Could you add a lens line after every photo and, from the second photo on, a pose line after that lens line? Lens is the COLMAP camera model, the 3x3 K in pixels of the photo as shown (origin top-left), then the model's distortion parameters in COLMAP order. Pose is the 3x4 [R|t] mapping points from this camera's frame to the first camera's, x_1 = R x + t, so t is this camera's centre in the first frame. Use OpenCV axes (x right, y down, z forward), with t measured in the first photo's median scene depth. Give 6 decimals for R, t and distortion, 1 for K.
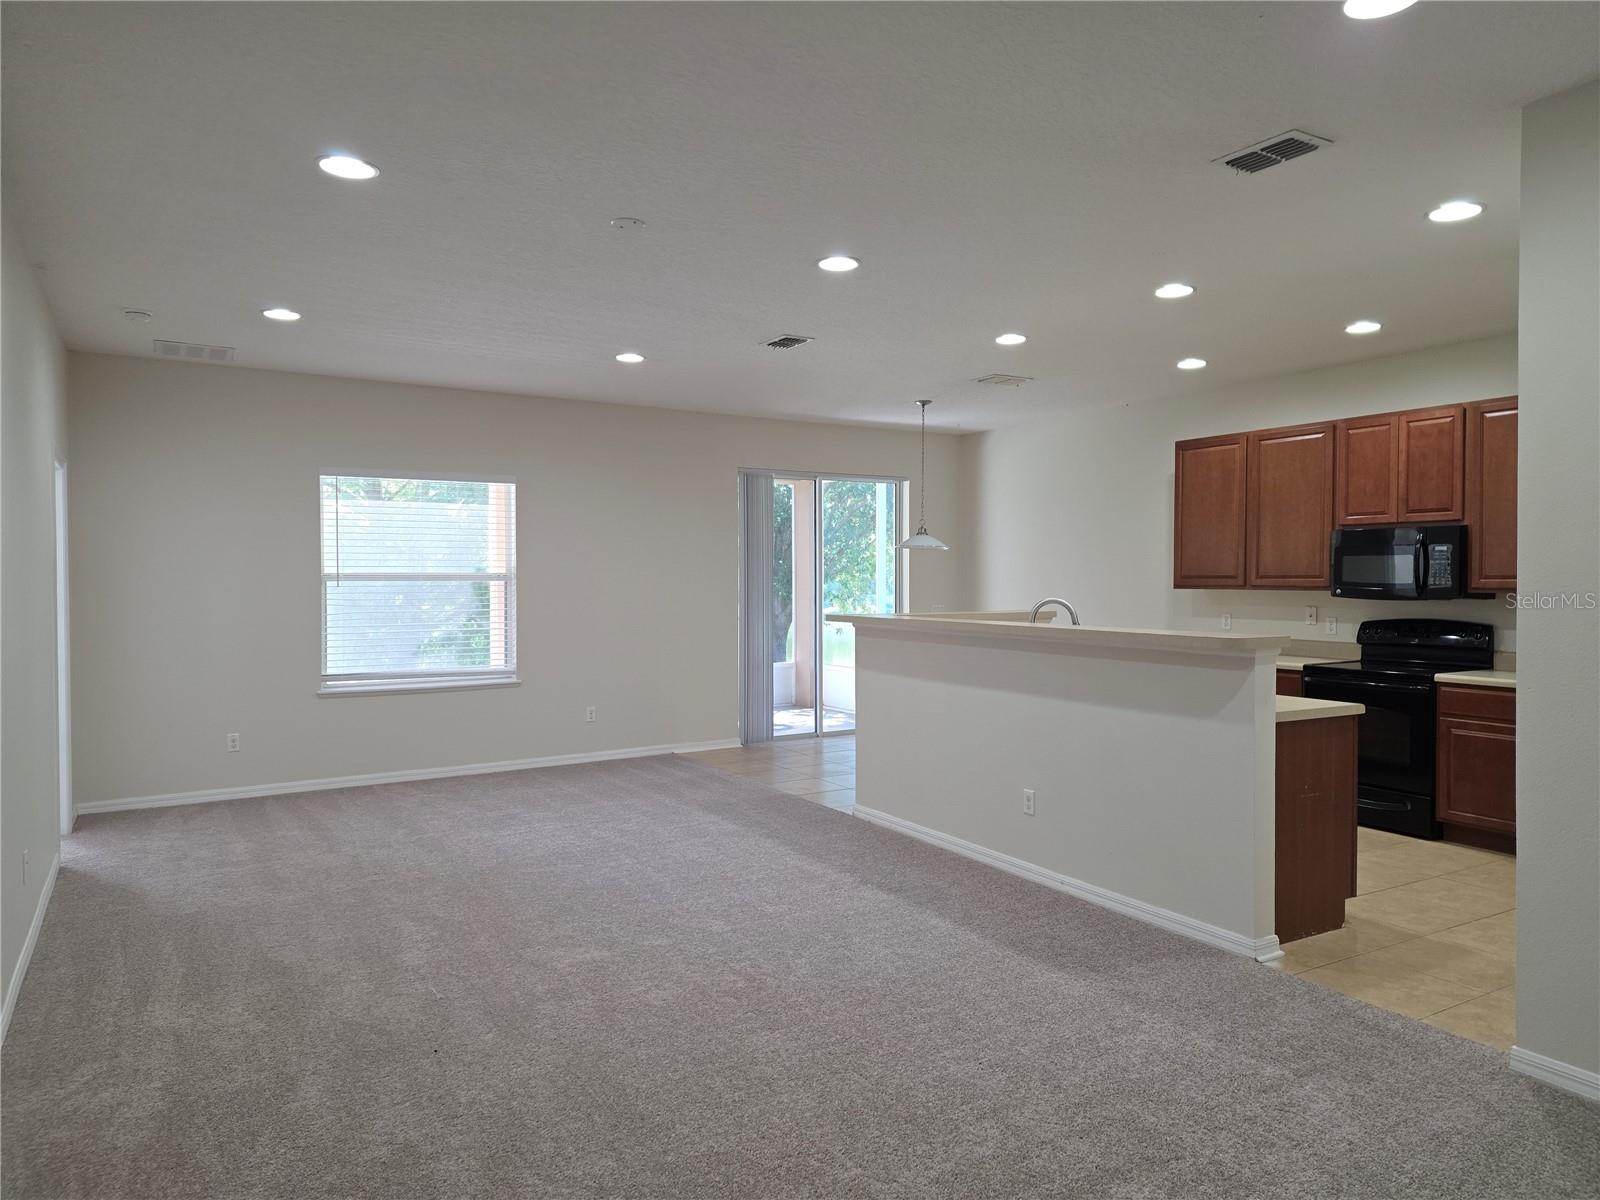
lens RADIAL K [[1058.6, 0, 813.2], [0, 1058.6, 591.8], [0, 0, 1]] dist [0.094949, -0.075587]
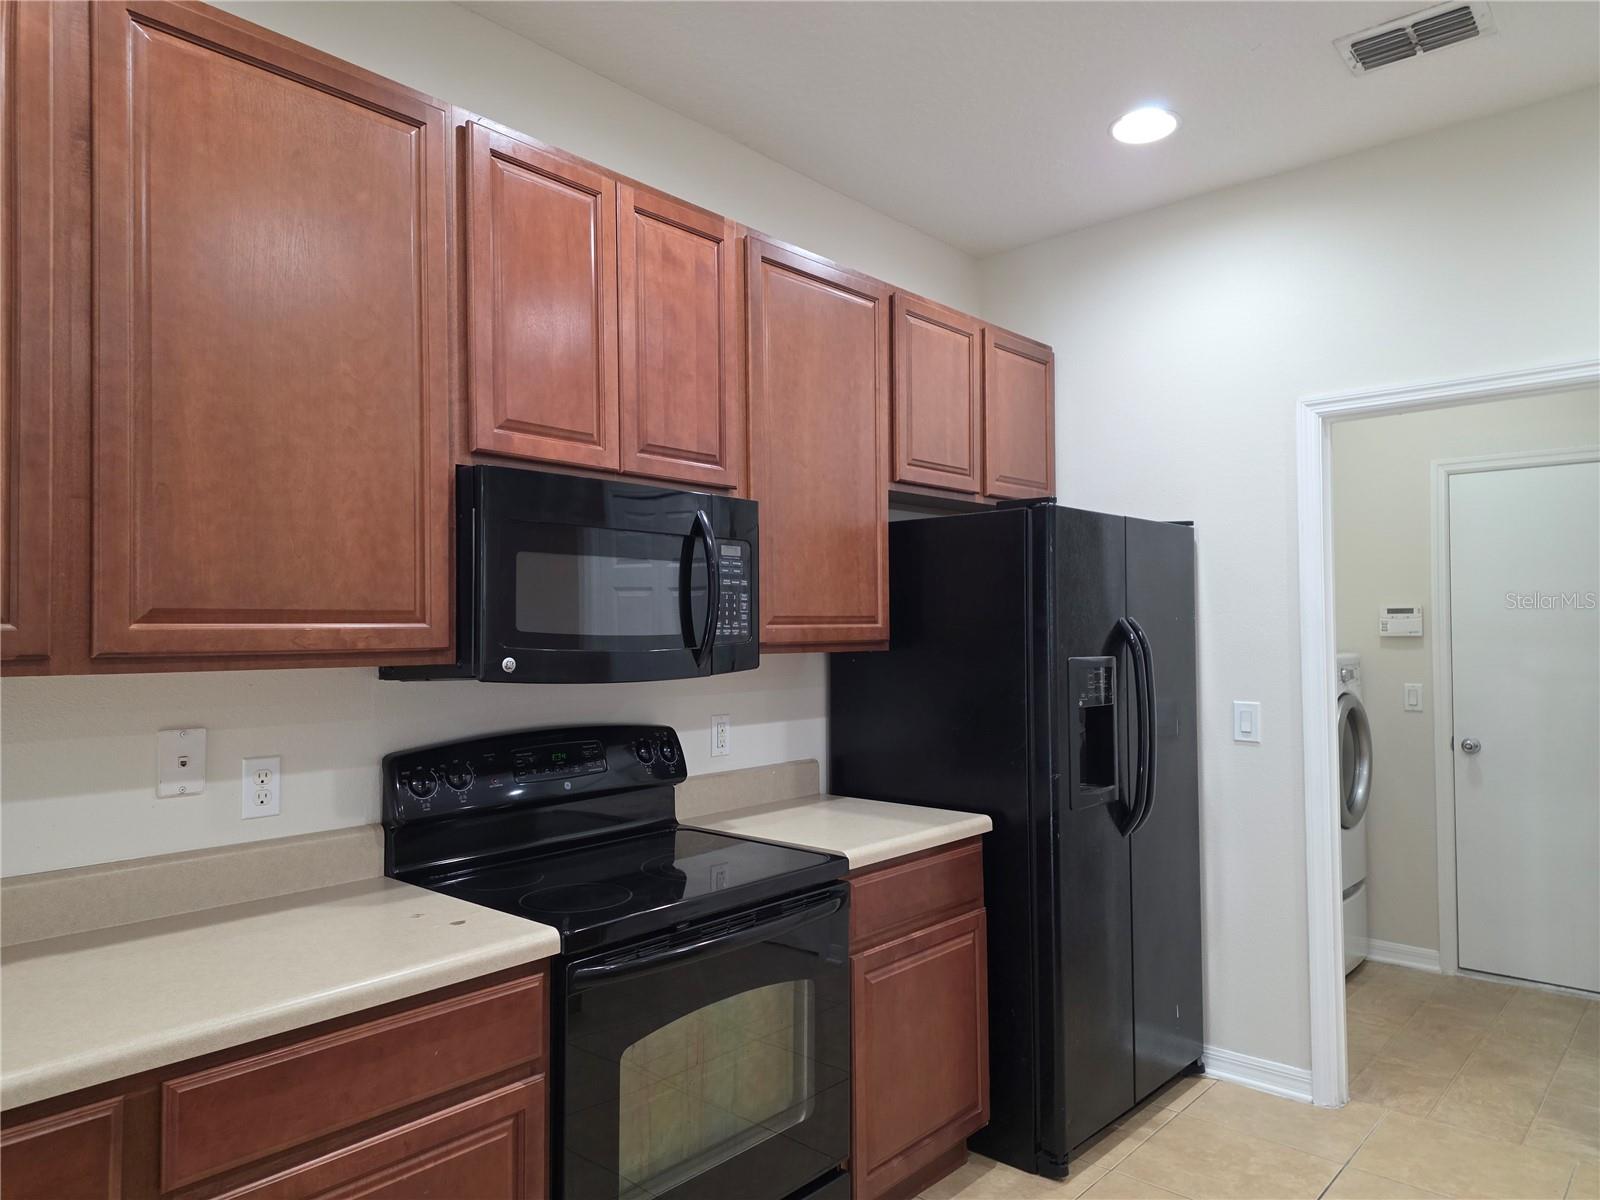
lens RADIAL K [[1058.6, 0, 806.8], [0, 1058.6, 612.4], [0, 0, 1]] dist [0.094949, -0.075587]
pose [[-0.291219, 0.020187, 0.956443, 0.178777], [0.019166, 0.999700, -0.015265, -0.009511], [-0.956464, 0.013885, -0.291519, 1.075014]]
